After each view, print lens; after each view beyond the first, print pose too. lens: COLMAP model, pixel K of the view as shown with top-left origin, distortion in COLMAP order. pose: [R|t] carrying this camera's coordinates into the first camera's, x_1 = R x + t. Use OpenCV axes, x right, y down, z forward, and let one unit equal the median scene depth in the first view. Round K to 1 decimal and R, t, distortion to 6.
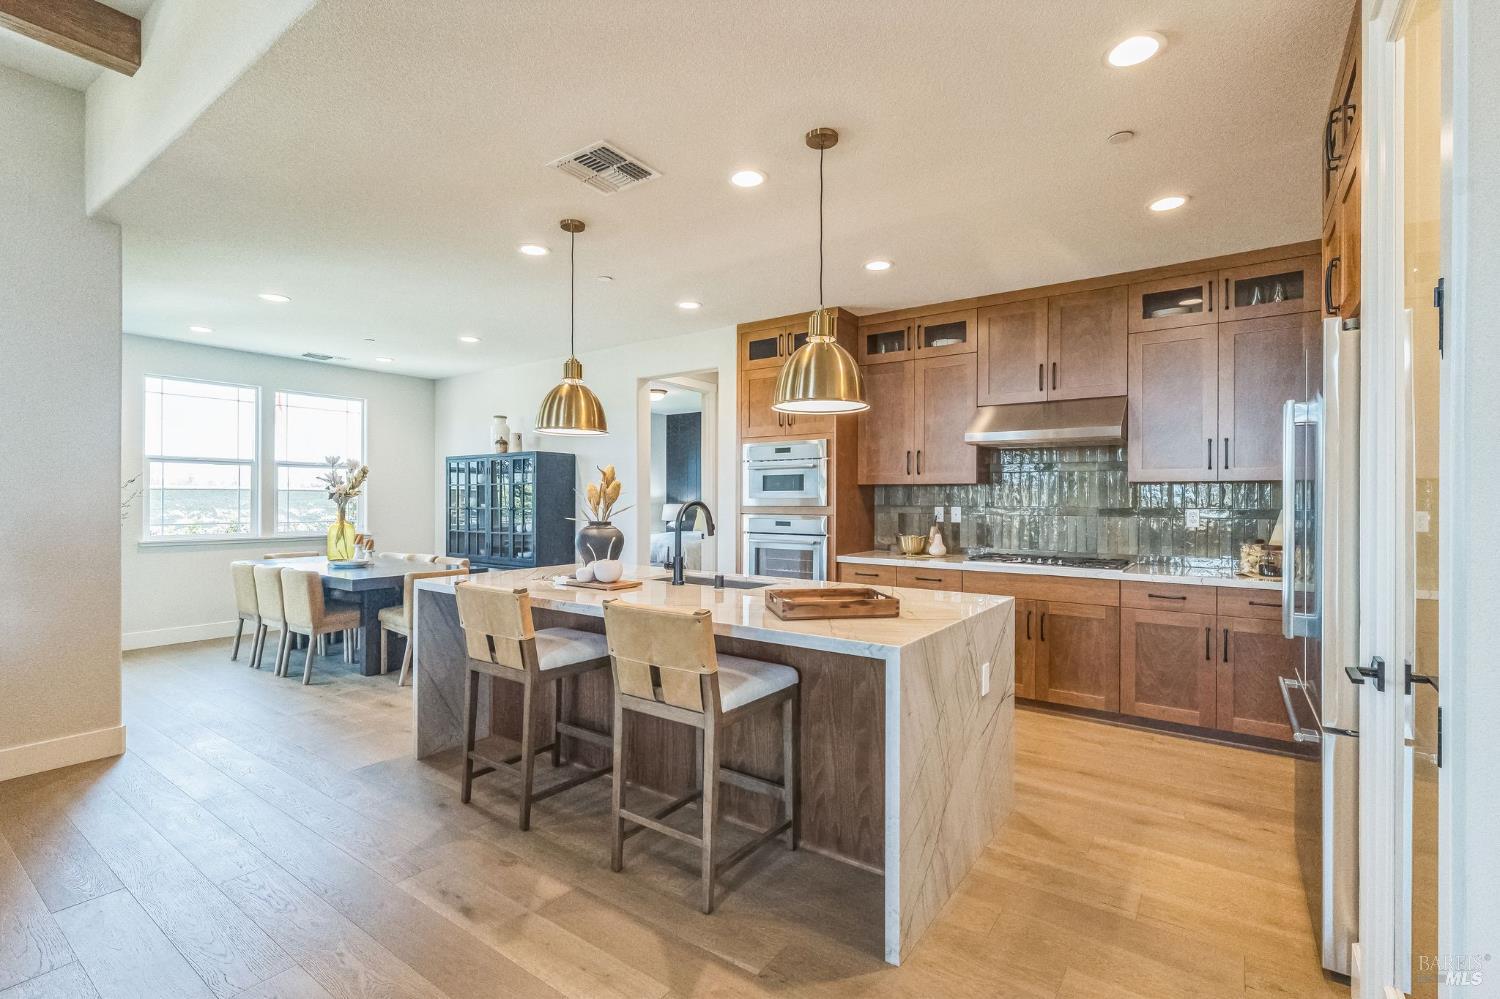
lens RADIAL K [[681.2, 0, 750.0], [0, 681.2, 499.5], [0, 0, 1]] dist [0.000080, -0.000267]
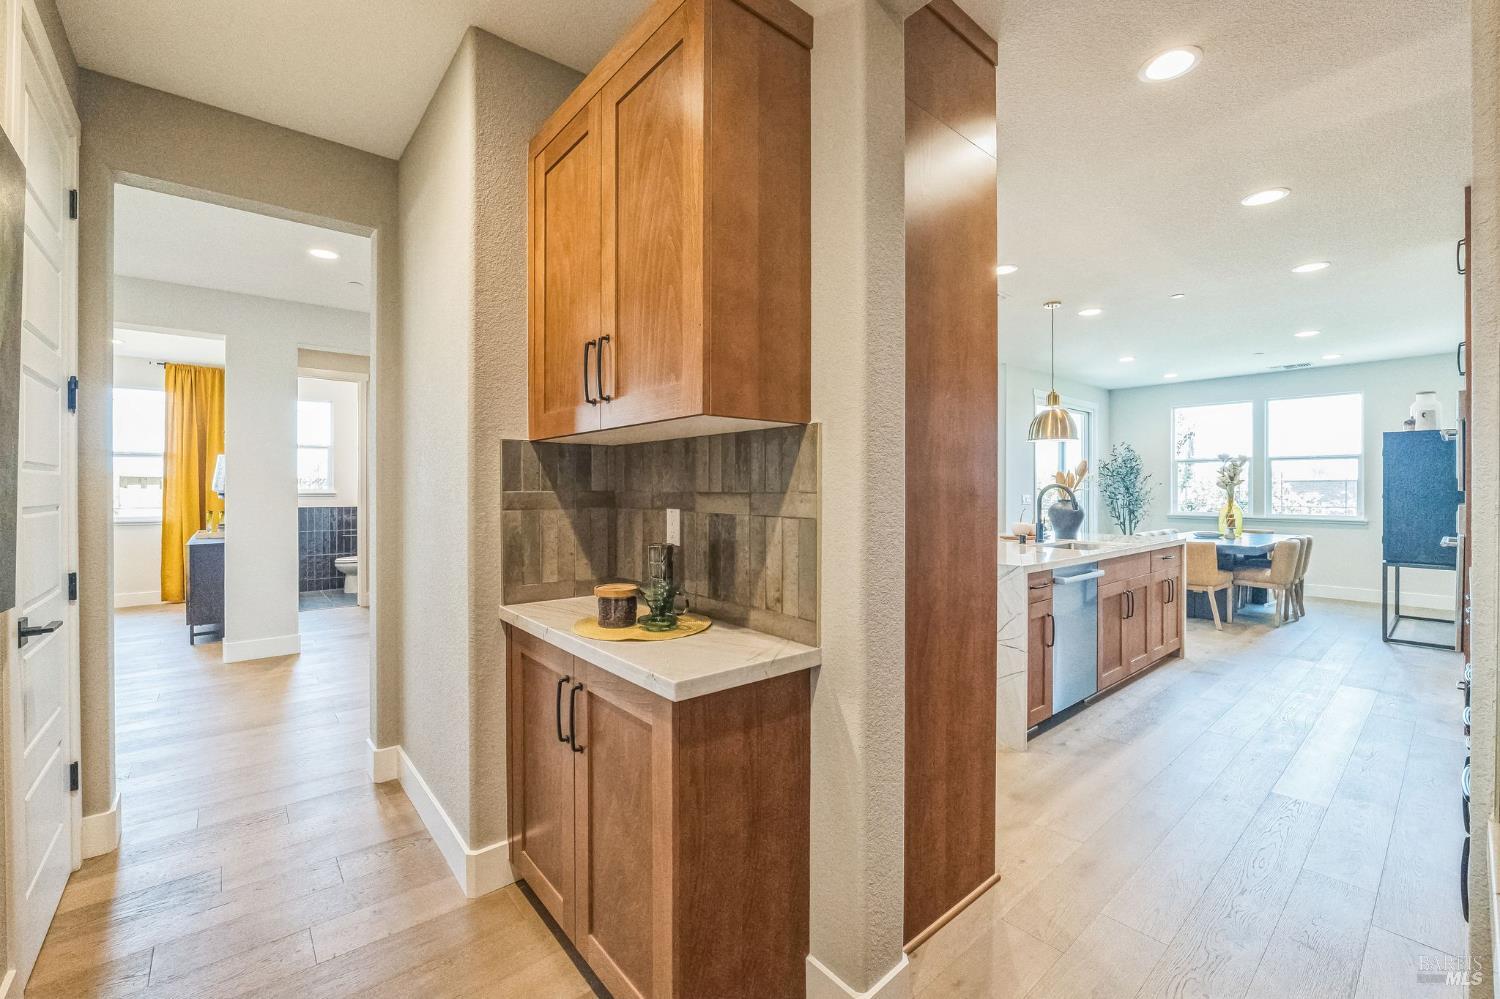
lens RADIAL K [[606.8, 0, 741.1], [0, 606.8, 492.6], [0, 0, 1]] dist [-0.013495, -0.000281]
pose [[-0.239692, 0.000490, -0.970849, 0.820687], [0.000991, 0.999999, 0.000260, 0.011611], [0.970849, -0.000900, -0.239692, 0.438202]]
